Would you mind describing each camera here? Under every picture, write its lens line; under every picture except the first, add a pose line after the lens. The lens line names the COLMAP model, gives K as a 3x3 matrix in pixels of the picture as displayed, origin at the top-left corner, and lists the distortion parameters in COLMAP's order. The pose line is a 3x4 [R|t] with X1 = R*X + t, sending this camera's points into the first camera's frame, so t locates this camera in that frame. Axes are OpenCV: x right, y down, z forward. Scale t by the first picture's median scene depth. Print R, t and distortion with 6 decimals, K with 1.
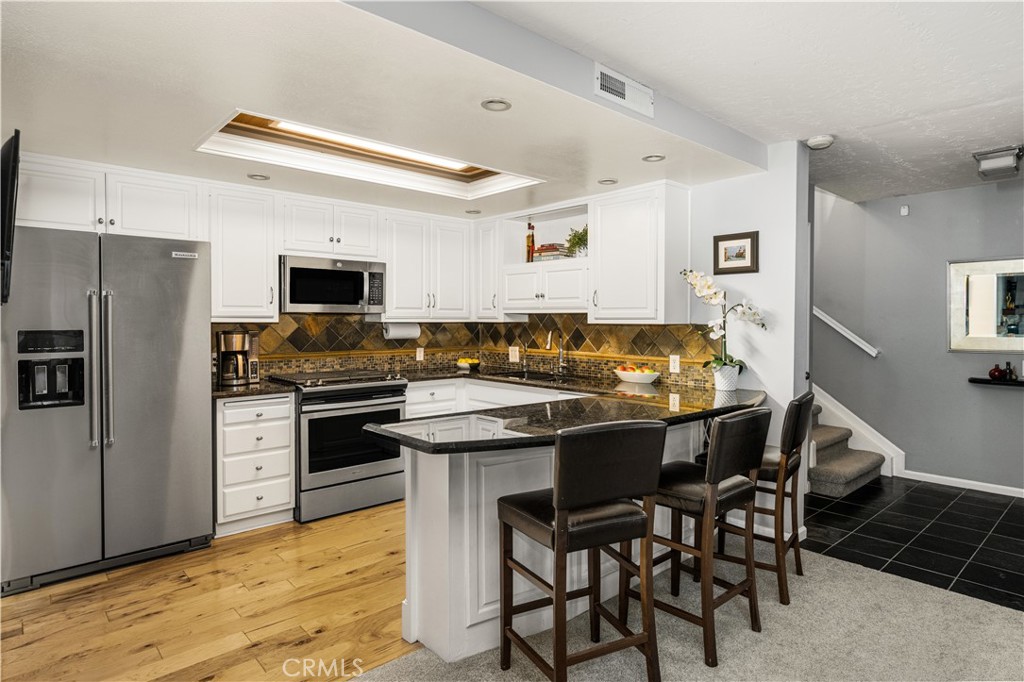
lens RADIAL K [[561.4, 0, 513.2], [0, 561.4, 340.4], [0, 0, 1]] dist [-0.013628, -0.001170]
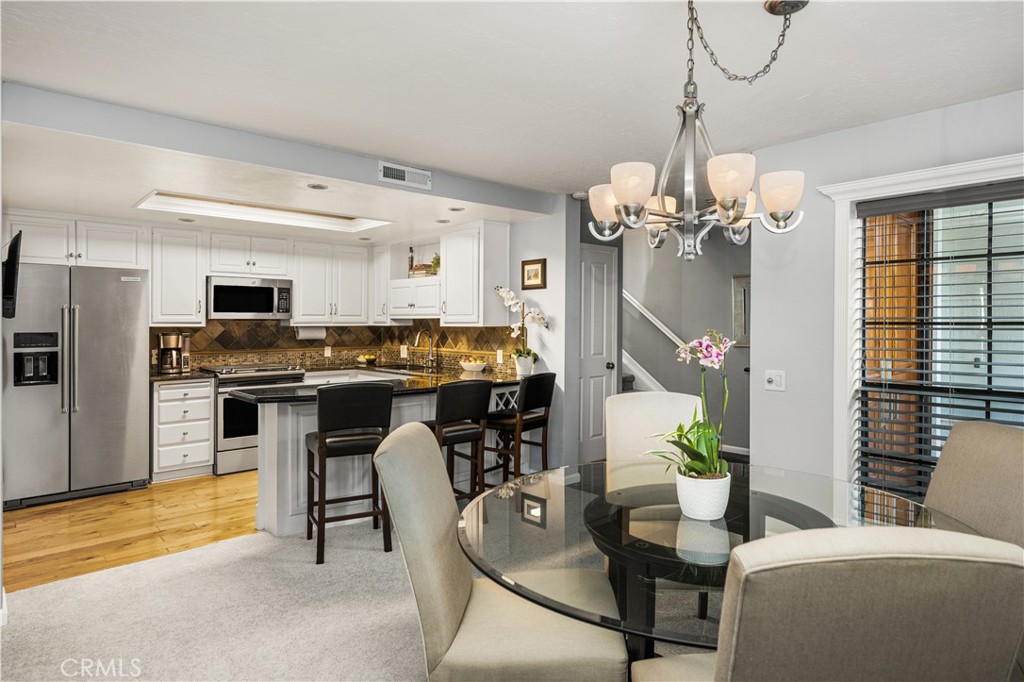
lens RADIAL K [[586.4, 0, 510.9], [0, 586.4, 331.9], [0, 0, 1]] dist [-0.020668, -0.000176]
pose [[0.999975, -0.004635, -0.005258, 0.327203], [0.004521, 0.999759, -0.021477, 0.013702], [0.005356, 0.021453, 0.999756, -0.395067]]
